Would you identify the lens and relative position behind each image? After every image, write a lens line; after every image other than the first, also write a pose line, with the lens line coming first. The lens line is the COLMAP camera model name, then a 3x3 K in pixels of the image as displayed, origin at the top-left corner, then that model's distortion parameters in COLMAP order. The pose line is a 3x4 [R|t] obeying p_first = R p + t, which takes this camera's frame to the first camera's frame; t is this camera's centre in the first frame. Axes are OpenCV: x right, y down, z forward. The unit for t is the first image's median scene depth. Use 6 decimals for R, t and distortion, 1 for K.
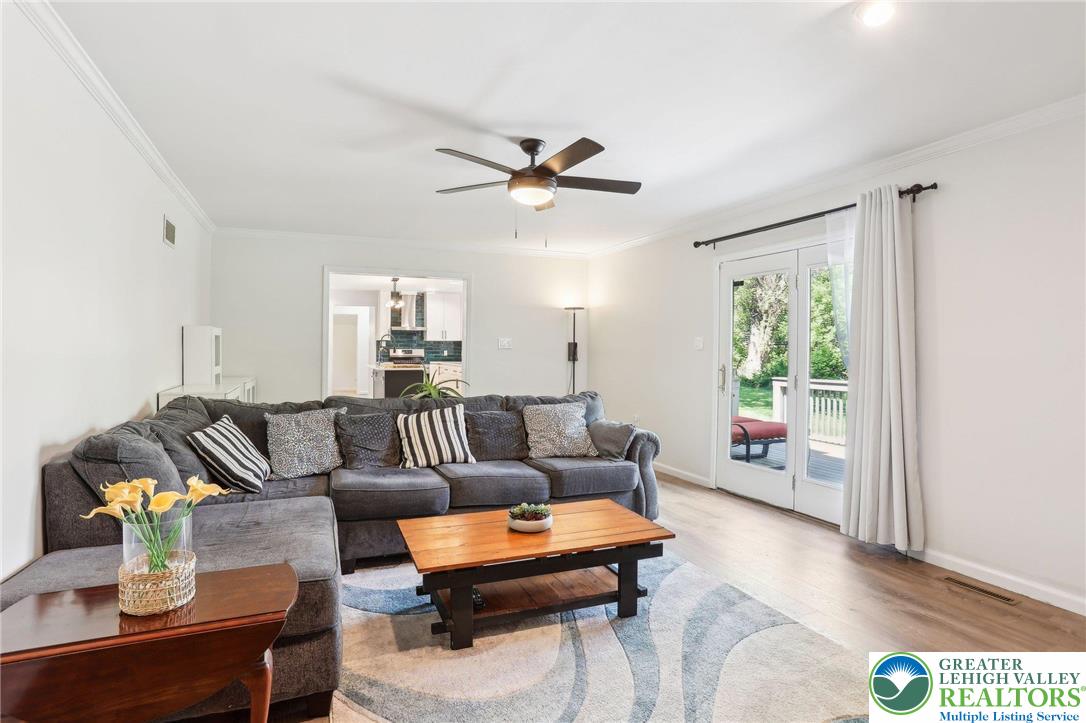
lens RADIAL K [[542.9, 0, 533.6], [0, 542.9, 353.8], [0, 0, 1]] dist [-0.050577, 0.001832]
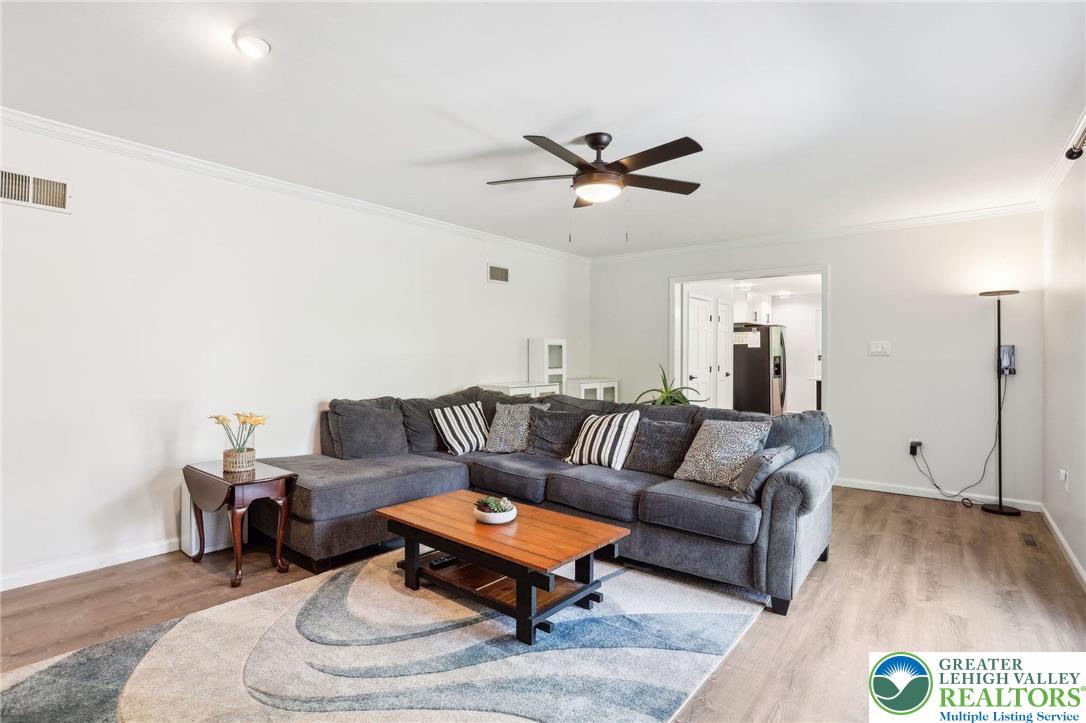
lens RADIAL K [[542.9, 0, 531.9], [0, 542.9, 362.6], [0, 0, 1]] dist [-0.050577, 0.001832]
pose [[0.465041, 0.005128, -0.885274, 0.768311], [-0.008503, 0.999963, 0.001326, 0.007837], [0.885248, 0.006911, 0.465067, 0.449922]]
